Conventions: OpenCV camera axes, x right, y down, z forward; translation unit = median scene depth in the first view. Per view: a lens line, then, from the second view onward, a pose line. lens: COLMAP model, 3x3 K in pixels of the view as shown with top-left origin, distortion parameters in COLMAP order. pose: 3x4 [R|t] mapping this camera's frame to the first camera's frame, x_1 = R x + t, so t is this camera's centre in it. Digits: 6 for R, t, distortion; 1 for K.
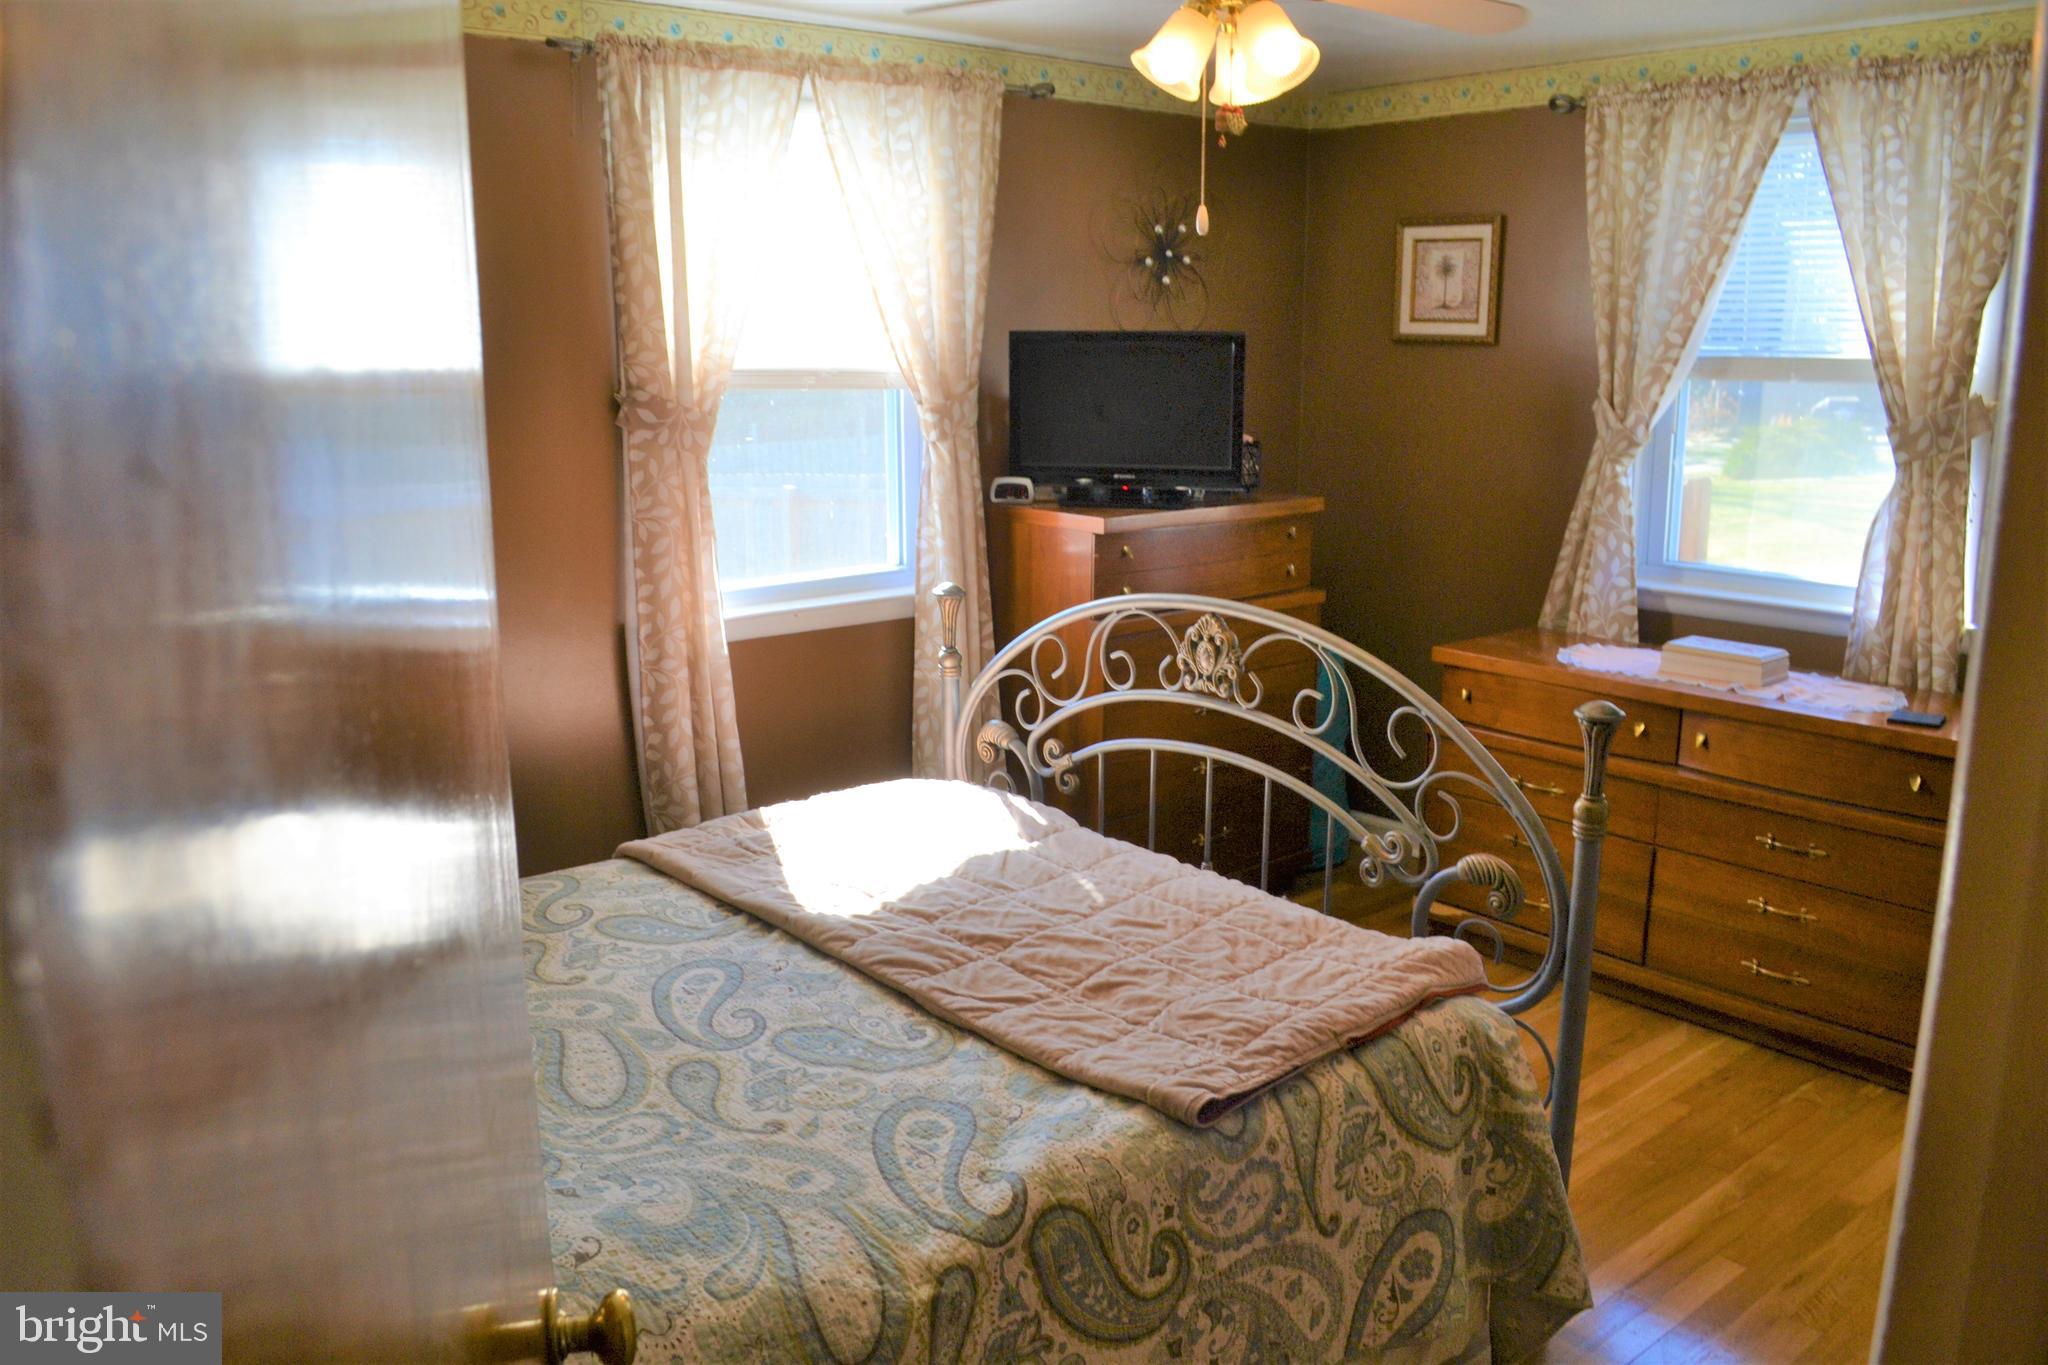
lens RADIAL K [[1638.2, 0, 1023.2], [0, 1638.2, 700.4], [0, 0, 1]] dist [-0.081938, 0.007287]
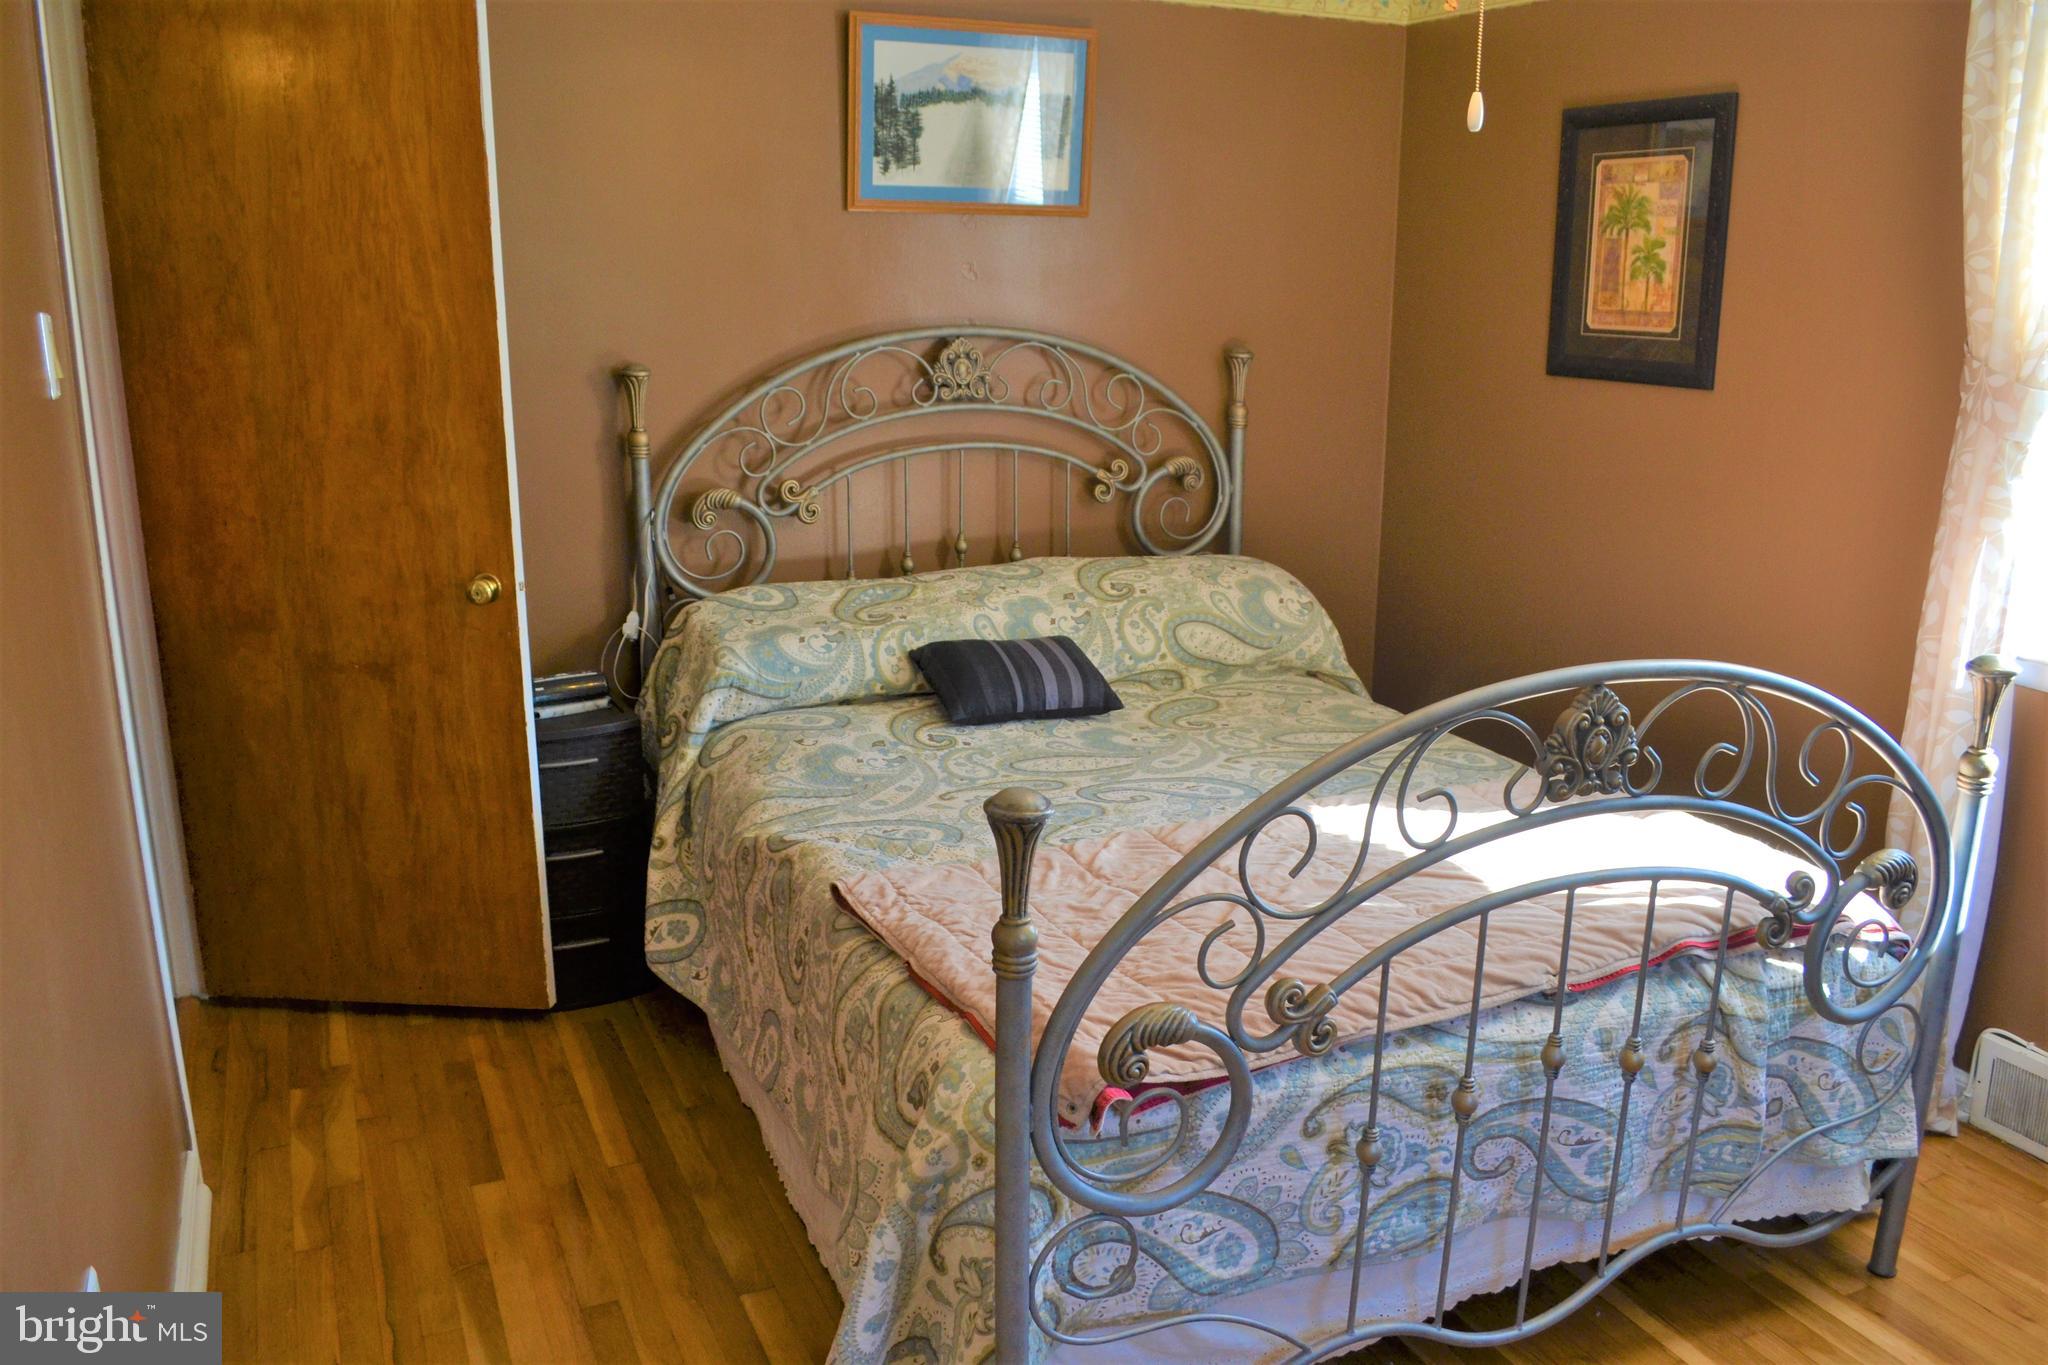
lens RADIAL K [[1638.2, 0, 1023.2], [0, 1638.2, 700.4], [0, 0, 1]] dist [-0.081938, 0.007287]
pose [[-0.277352, 0.255269, -0.926236, 1.076642], [-0.215190, 0.923060, 0.318831, -0.280714], [0.936359, 0.287745, -0.201081, 1.216975]]
